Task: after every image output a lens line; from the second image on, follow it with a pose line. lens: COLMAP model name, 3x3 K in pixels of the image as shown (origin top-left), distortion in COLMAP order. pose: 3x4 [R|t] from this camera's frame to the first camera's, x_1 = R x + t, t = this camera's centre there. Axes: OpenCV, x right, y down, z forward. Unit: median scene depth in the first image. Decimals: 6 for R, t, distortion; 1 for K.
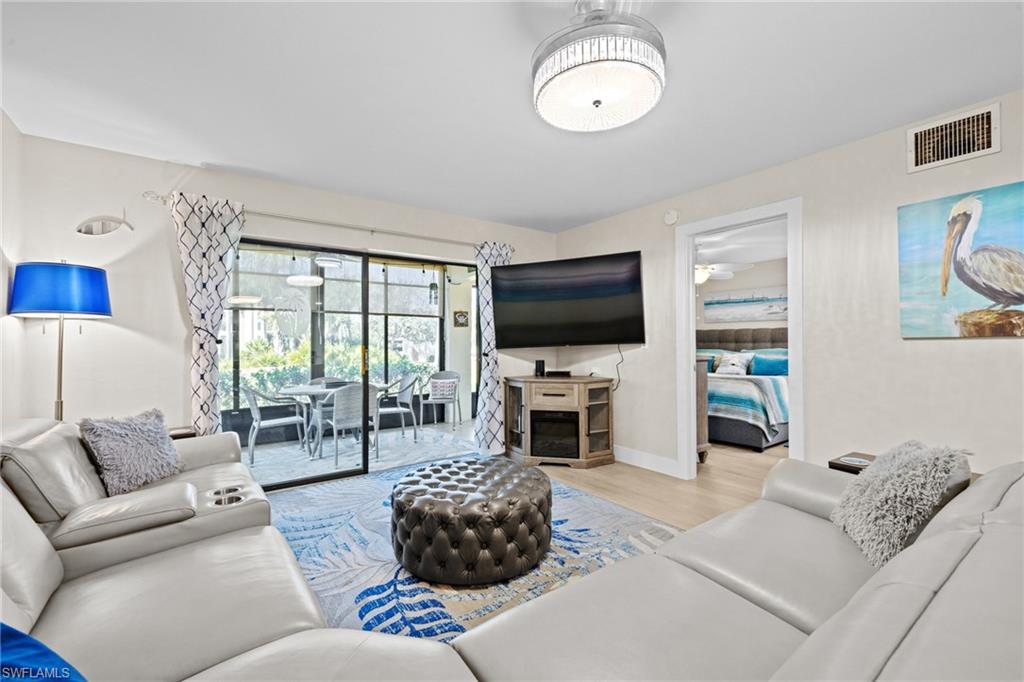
lens RADIAL K [[428.1, 0, 511.0], [0, 428.1, 341.5], [0, 0, 1]] dist [-0.001008, -0.000222]
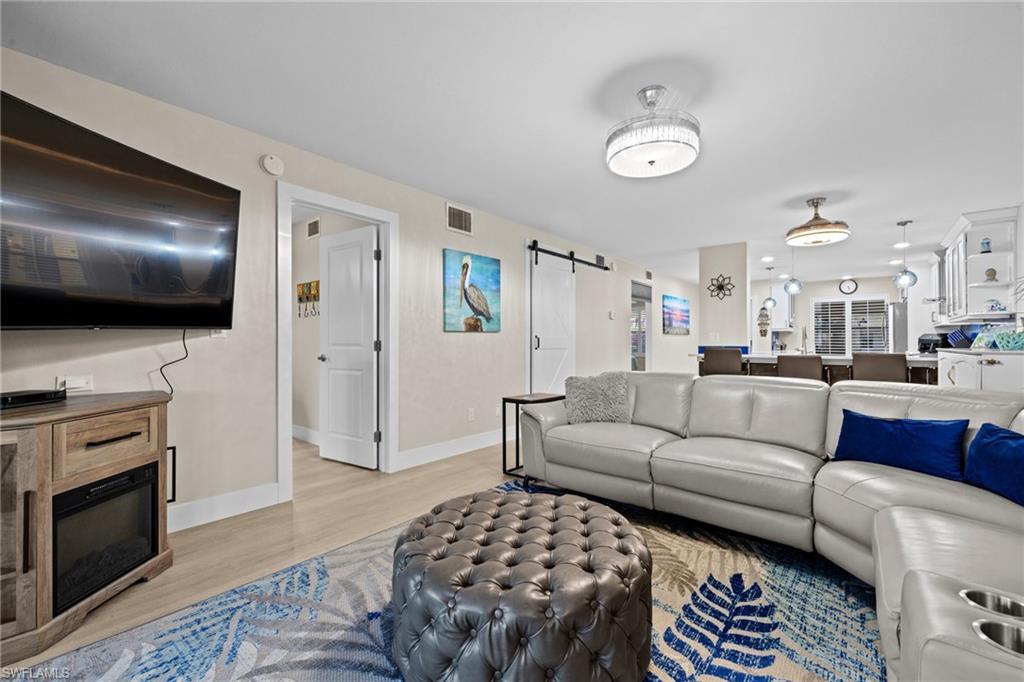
lens RADIAL K [[428.1, 0, 511.0], [0, 428.1, 341.5], [0, 0, 1]] dist [-0.001008, -0.000222]
pose [[-0.247188, 0.006994, 0.968942, -0.726453], [-0.002190, 0.999967, -0.007776, 0.045475], [-0.968965, -0.004044, -0.247165, 1.213224]]
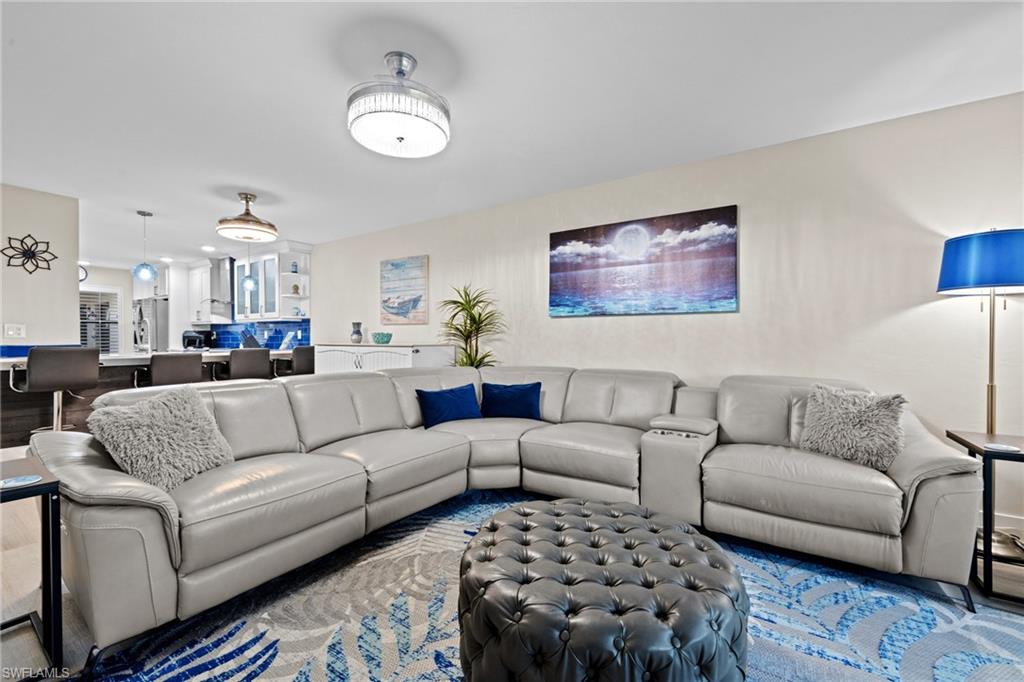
lens RADIAL K [[428.1, 0, 511.0], [0, 428.1, 341.5], [0, 0, 1]] dist [-0.001008, -0.000222]
pose [[-0.937640, 0.007238, -0.347533, 0.203285], [0.004982, 0.999960, 0.007386, 0.035753], [0.347573, 0.005195, -0.937639, 1.552371]]
